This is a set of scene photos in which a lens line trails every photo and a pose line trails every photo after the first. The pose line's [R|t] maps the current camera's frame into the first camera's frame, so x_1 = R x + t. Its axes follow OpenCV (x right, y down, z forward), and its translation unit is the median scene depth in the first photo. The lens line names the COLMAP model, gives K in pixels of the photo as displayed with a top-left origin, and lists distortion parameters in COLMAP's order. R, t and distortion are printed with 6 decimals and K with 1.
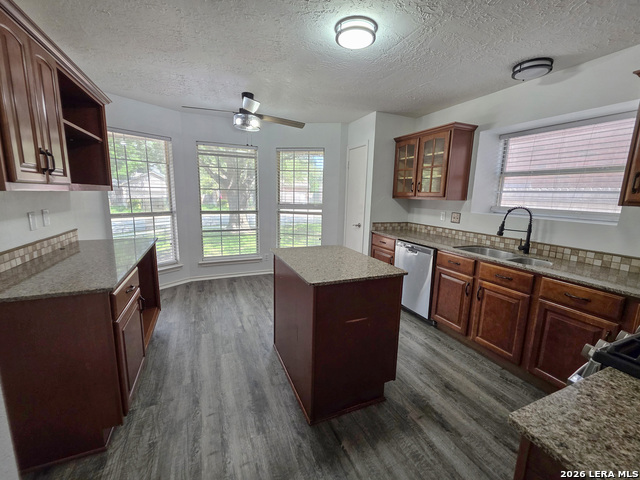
lens RADIAL K [[256.0, 0, 317.7], [0, 256.0, 238.8], [0, 0, 1]] dist [0.000524, -0.000008]
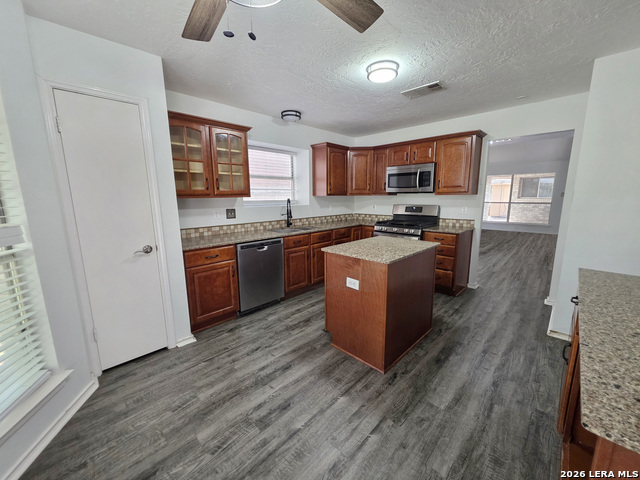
lens RADIAL K [[256.0, 0, 317.7], [0, 256.0, 238.8], [0, 0, 1]] dist [0.000524, -0.000008]
pose [[-0.355143, -0.182047, 0.916914, -0.784720], [0.161928, 0.954047, 0.252138, -0.255838], [-0.920680, 0.238020, -0.309345, 1.351333]]
